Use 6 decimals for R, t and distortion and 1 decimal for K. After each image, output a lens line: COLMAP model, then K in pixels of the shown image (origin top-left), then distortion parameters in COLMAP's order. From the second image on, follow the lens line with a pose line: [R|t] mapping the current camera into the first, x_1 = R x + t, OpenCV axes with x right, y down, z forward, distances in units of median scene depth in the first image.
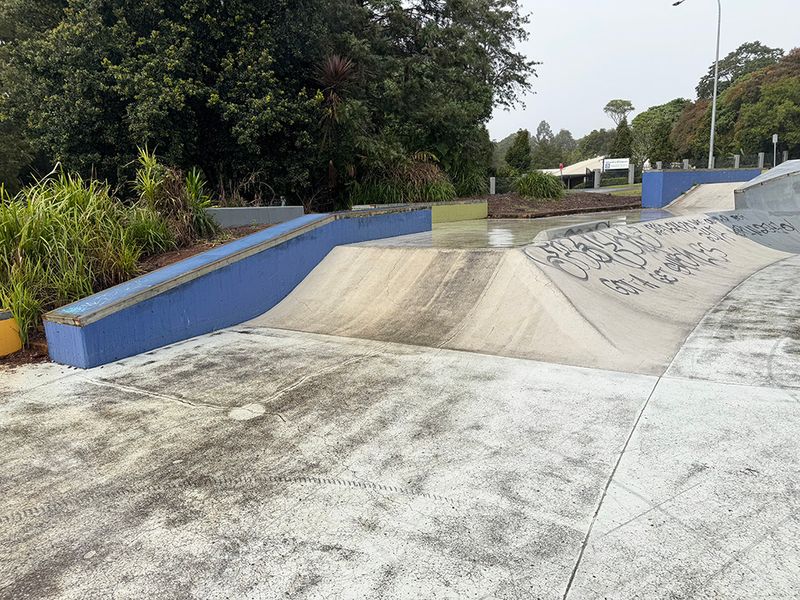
lens RADIAL K [[562.7, 0, 401.3], [0, 562.7, 299.8], [0, 0, 1]] dist [0.009739, -0.012654]
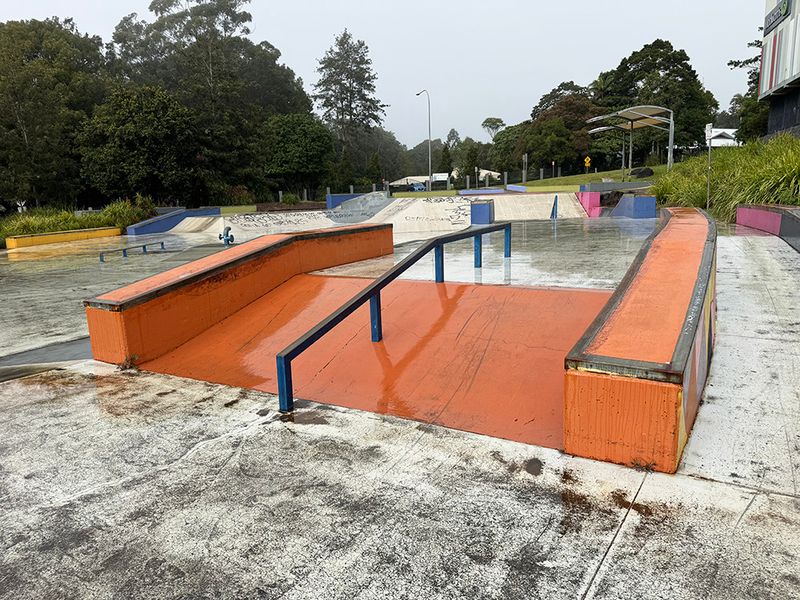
lens RADIAL K [[562.7, 0, 395.9], [0, 562.7, 303.4], [0, 0, 1]] dist [0.009739, -0.012654]
pose [[0.997078, -0.013144, 0.075245, 0.152090], [0.012239, 0.999847, 0.012469, 0.070131], [-0.075397, -0.011512, 0.997087, -0.451318]]
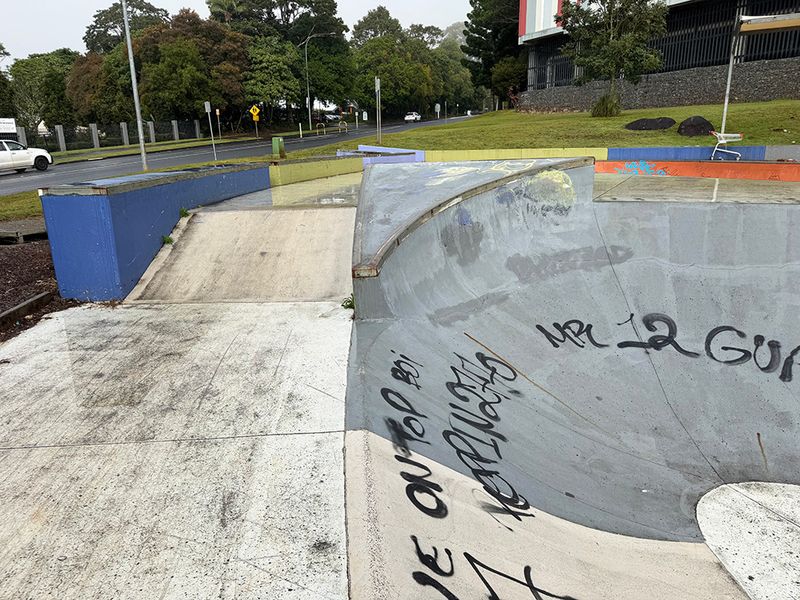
lens RADIAL K [[562.7, 0, 399.6], [0, 562.7, 301.1], [0, 0, 1]] dist [0.009739, -0.012654]
pose [[0.585124, -0.197752, 0.786463, 0.072061], [0.145145, 0.979690, 0.138351, -0.045885], [-0.797849, 0.033199, 0.601943, 0.162499]]
